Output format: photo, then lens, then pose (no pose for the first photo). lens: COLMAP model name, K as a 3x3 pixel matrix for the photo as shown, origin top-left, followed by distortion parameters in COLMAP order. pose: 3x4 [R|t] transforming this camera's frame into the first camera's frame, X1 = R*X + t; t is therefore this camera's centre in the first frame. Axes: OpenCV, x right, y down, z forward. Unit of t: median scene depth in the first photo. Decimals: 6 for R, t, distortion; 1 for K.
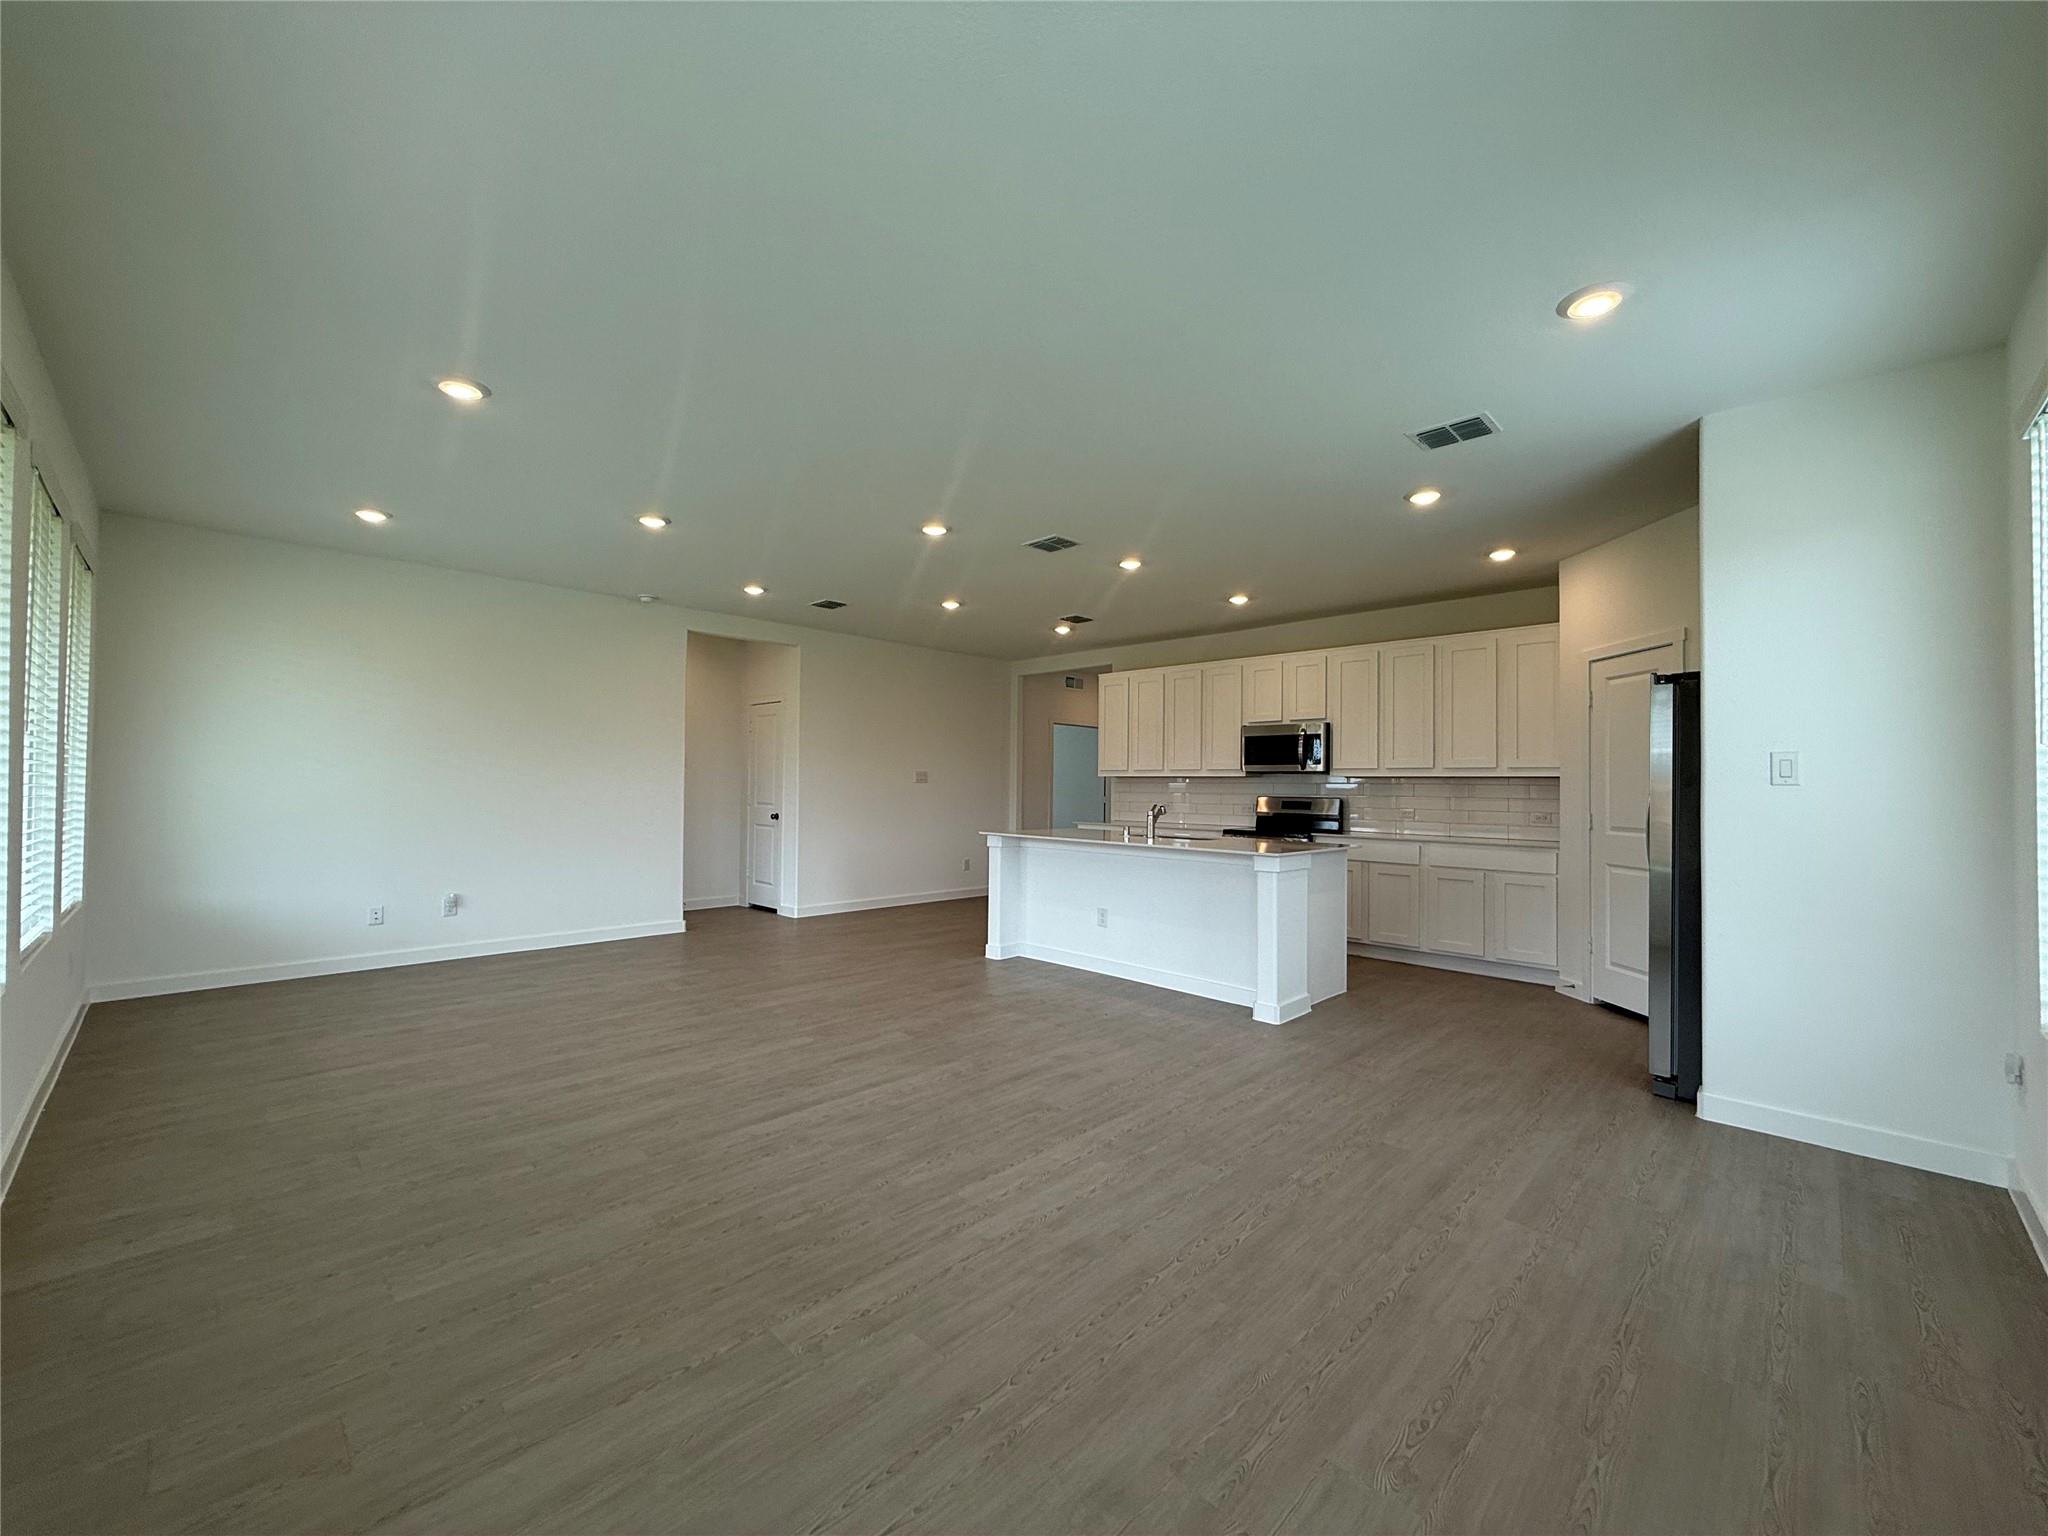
lens RADIAL K [[818.0, 0, 1018.9], [0, 818.0, 770.6], [0, 0, 1]] dist [-0.000045, 0.000075]
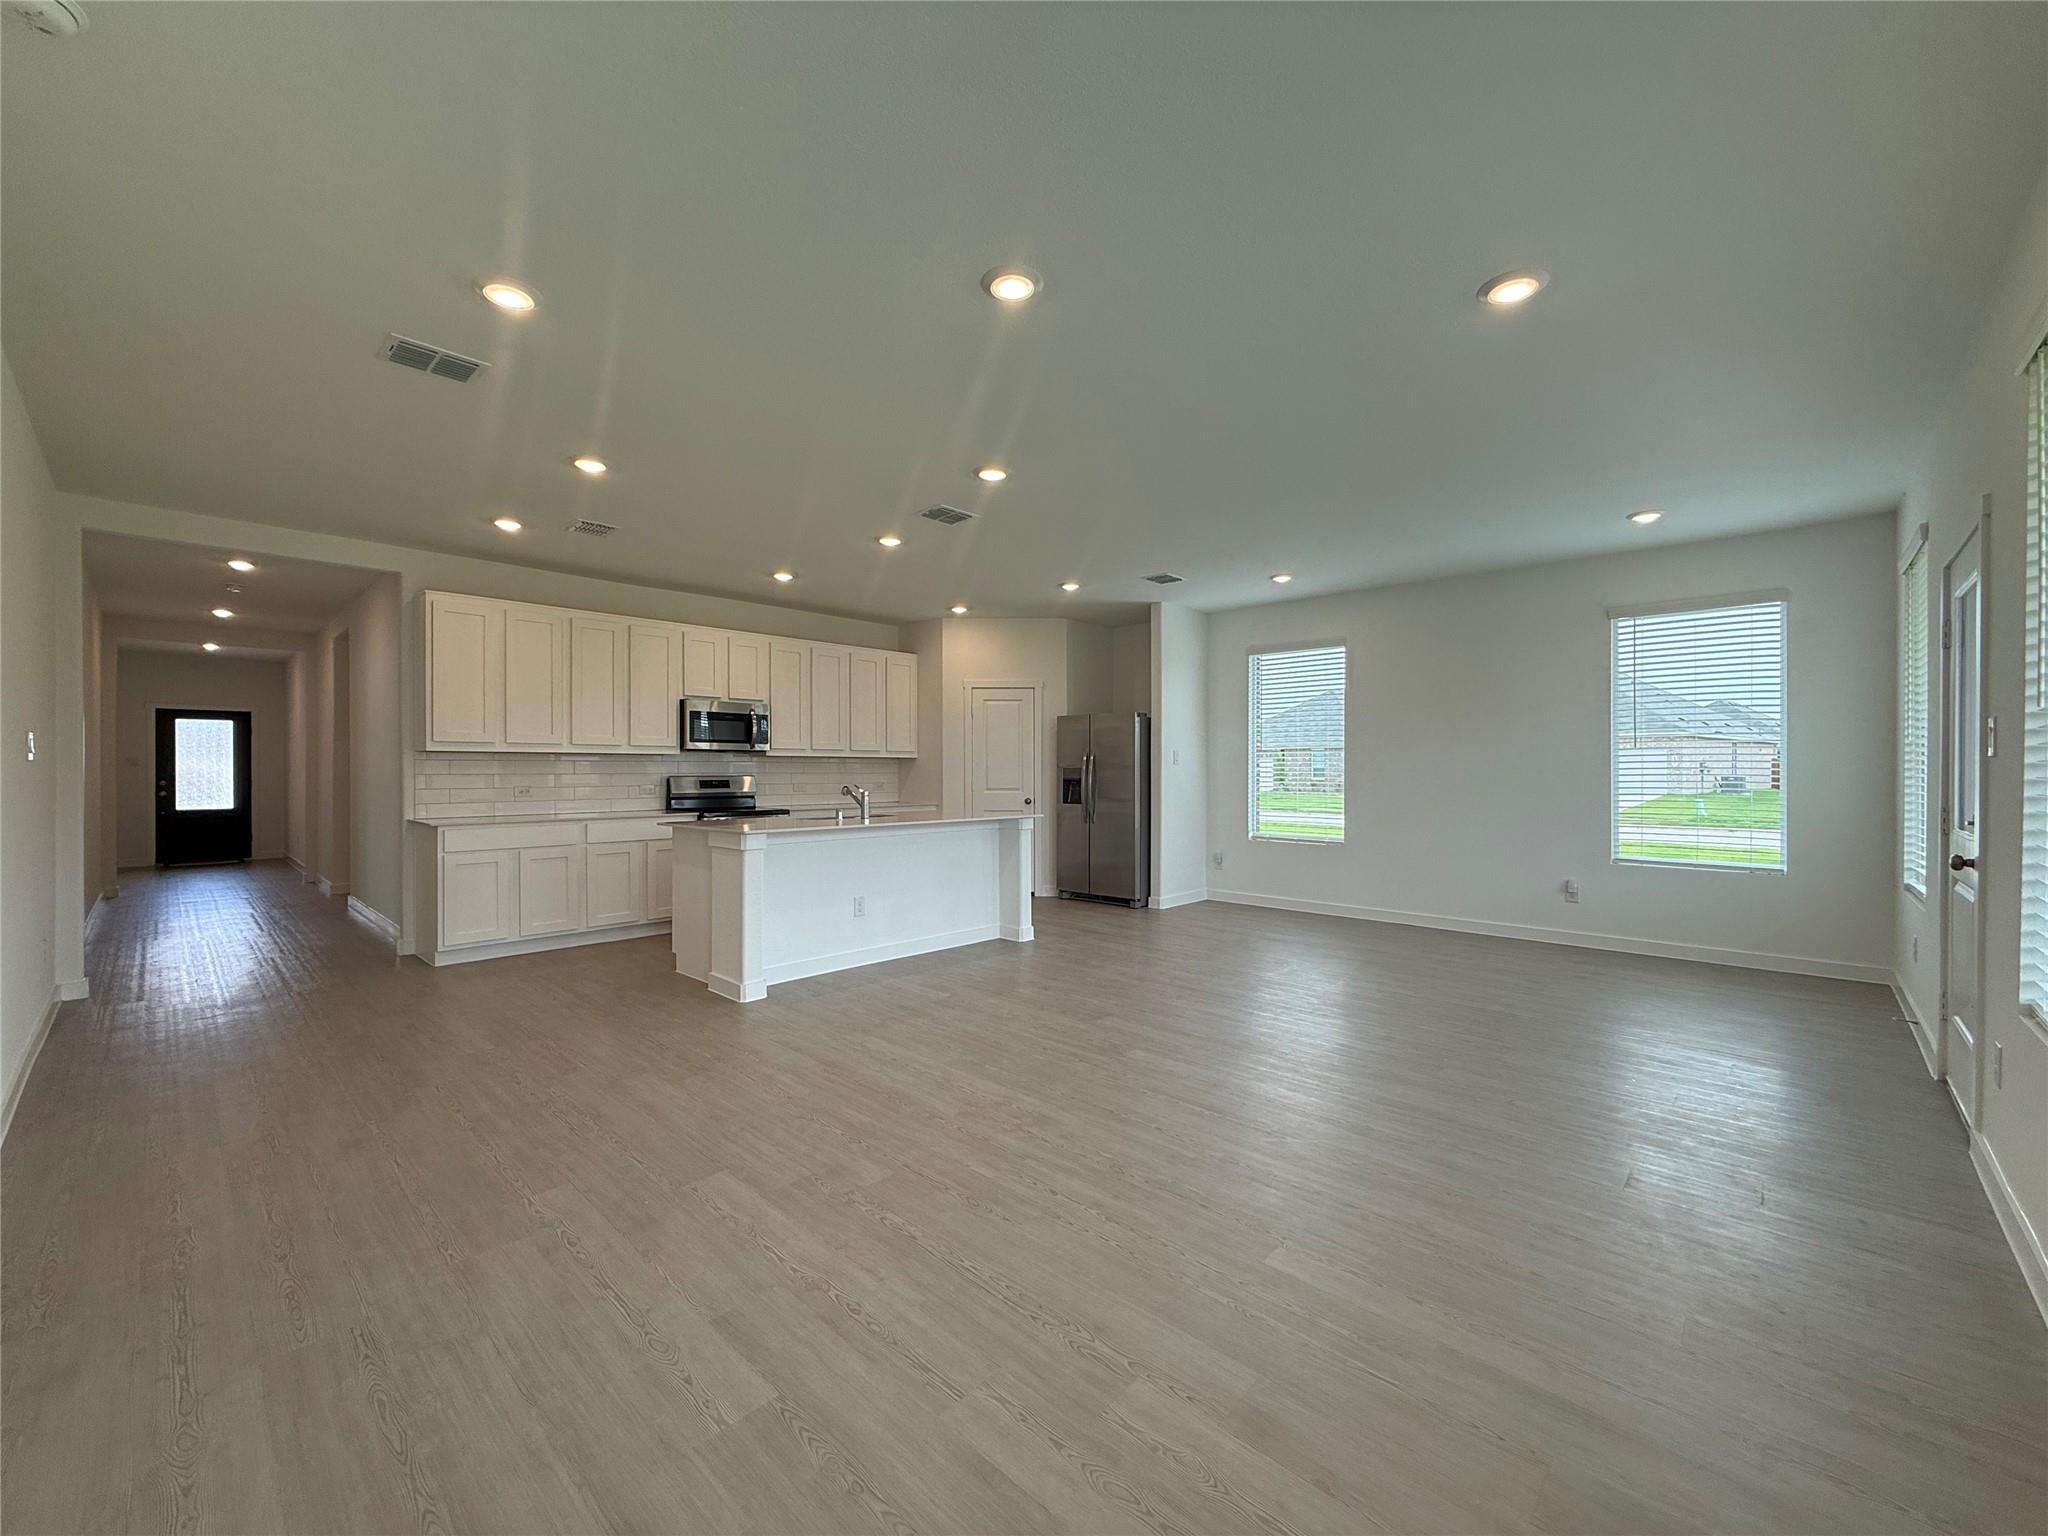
lens RADIAL K [[816.2, 0, 1020.6], [0, 816.2, 770.6], [0, 0, 1]] dist [-0.000061, -0.000008]
pose [[-0.022977, -0.011794, 0.999666, -0.825100], [-0.019485, 0.999746, 0.011347, 0.009784], [-0.999546, -0.019218, -0.023201, 0.832188]]
